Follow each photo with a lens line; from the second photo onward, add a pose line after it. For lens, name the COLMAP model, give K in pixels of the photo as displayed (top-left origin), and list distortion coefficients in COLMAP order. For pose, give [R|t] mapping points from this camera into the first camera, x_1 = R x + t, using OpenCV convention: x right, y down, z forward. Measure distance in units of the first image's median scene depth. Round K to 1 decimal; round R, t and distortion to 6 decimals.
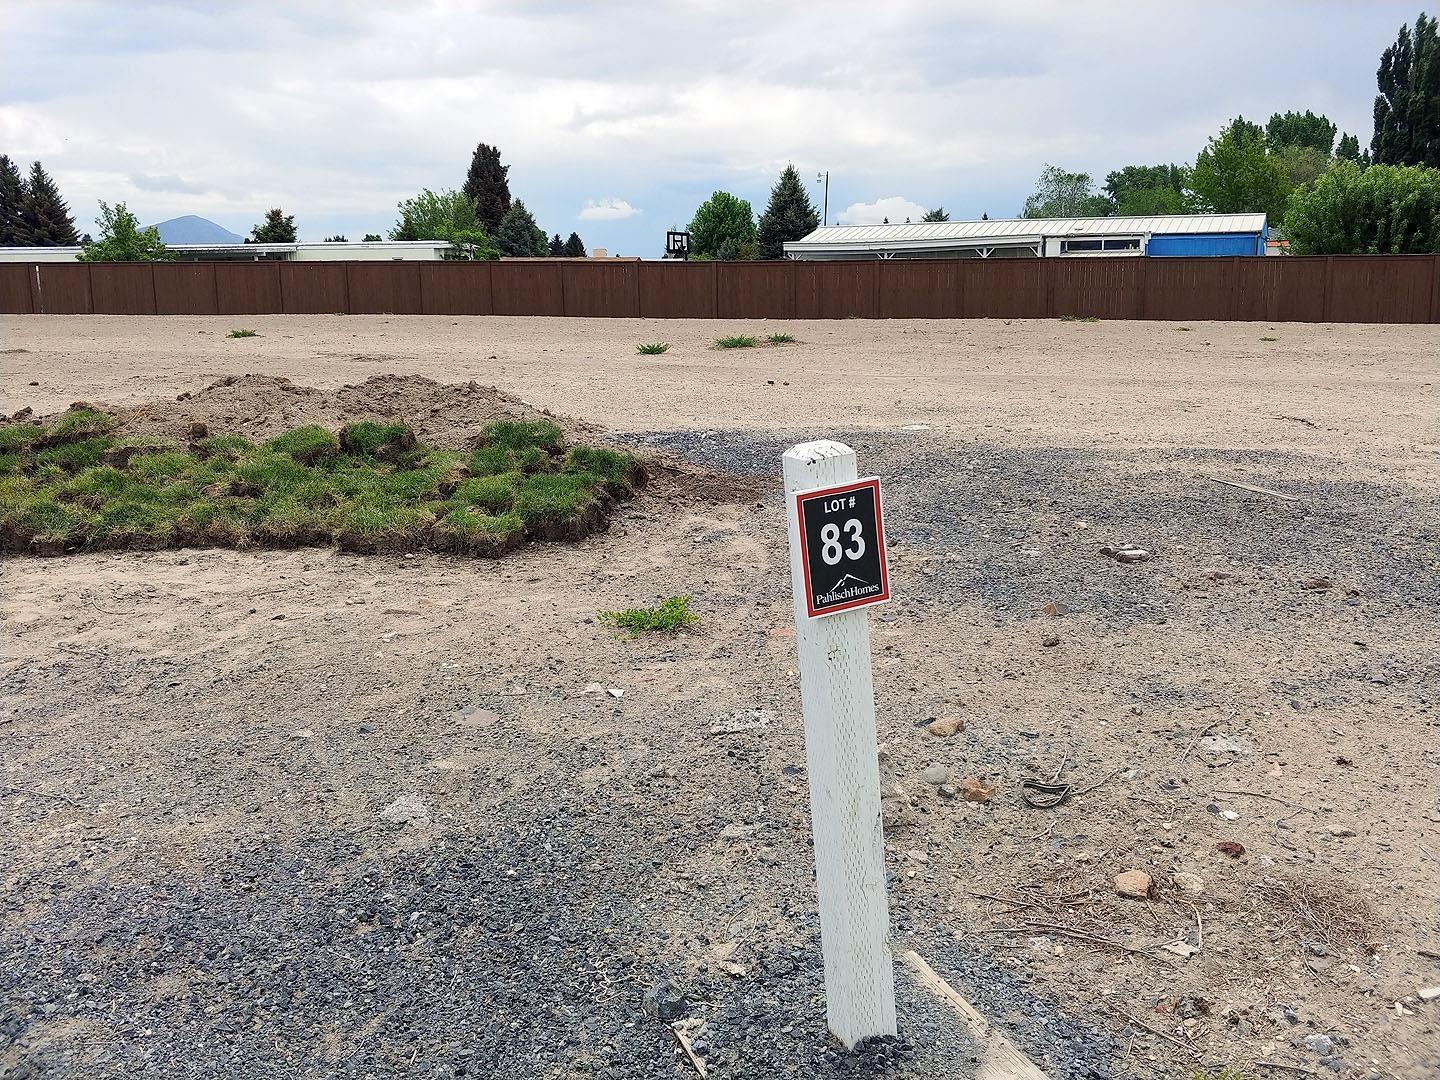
lens RADIAL K [[1279.0, 0, 704.8], [0, 1279.0, 518.7], [0, 0, 1]] dist [0.046902, -0.097515]
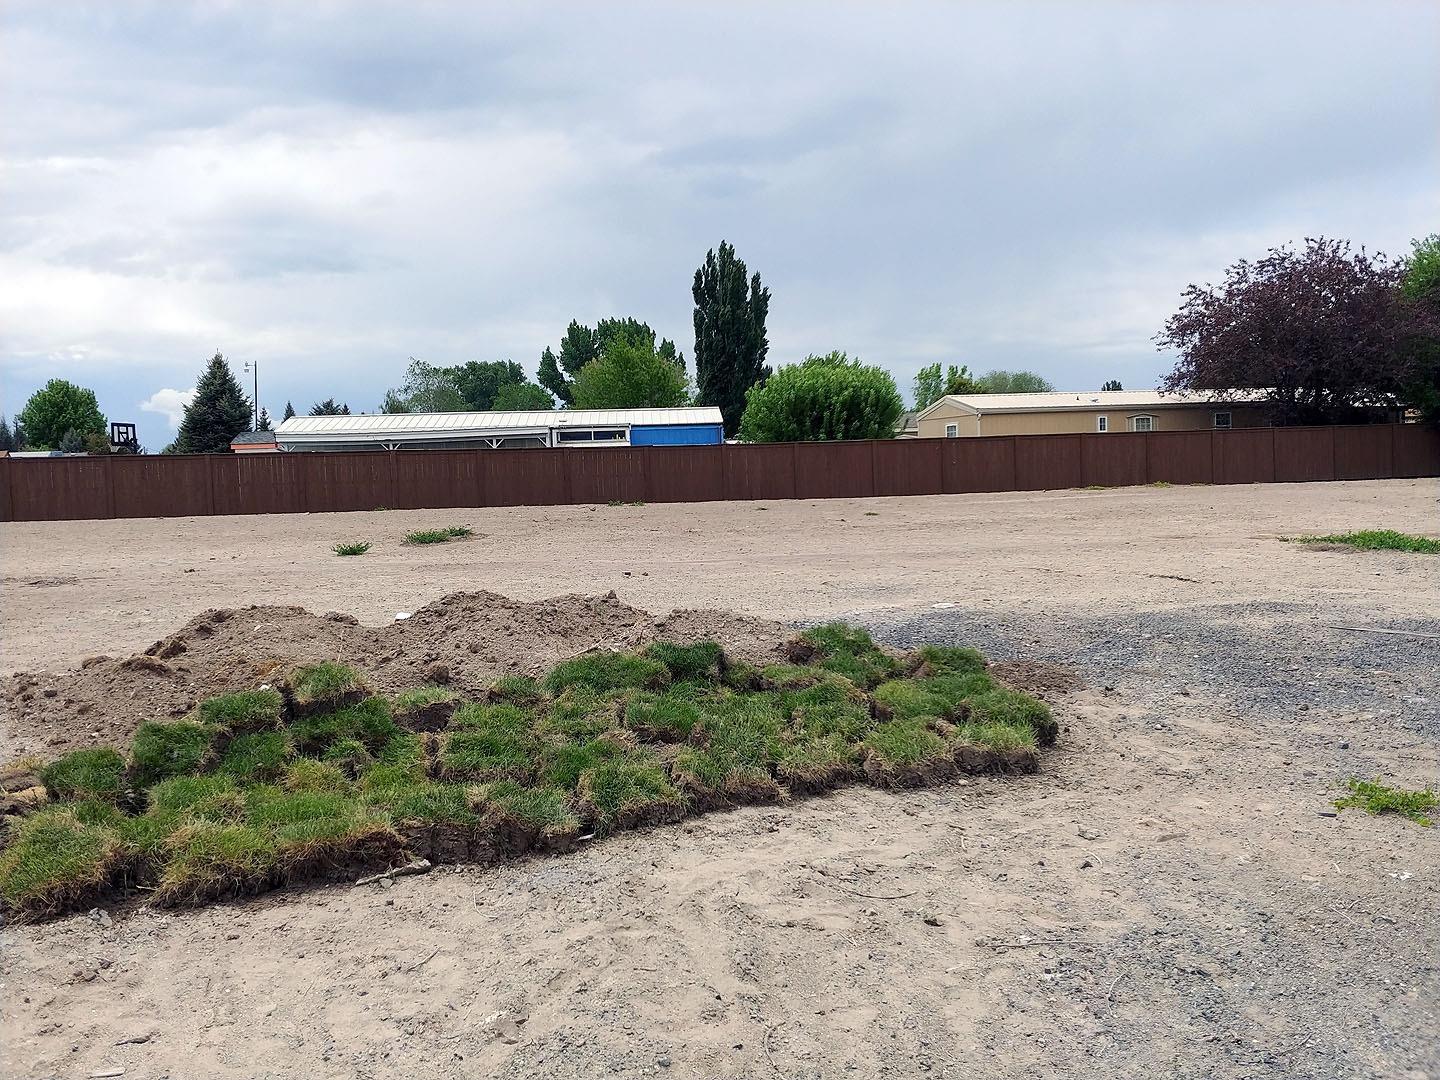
lens RADIAL K [[1279.0, 0, 706.2], [0, 1279.0, 550.3], [0, 0, 1]] dist [0.046902, -0.097515]
pose [[0.868641, -0.051599, 0.492749, -0.094679], [0.110455, 0.989699, -0.091078, -0.008052], [-0.482973, 0.133541, 0.865392, 0.033960]]
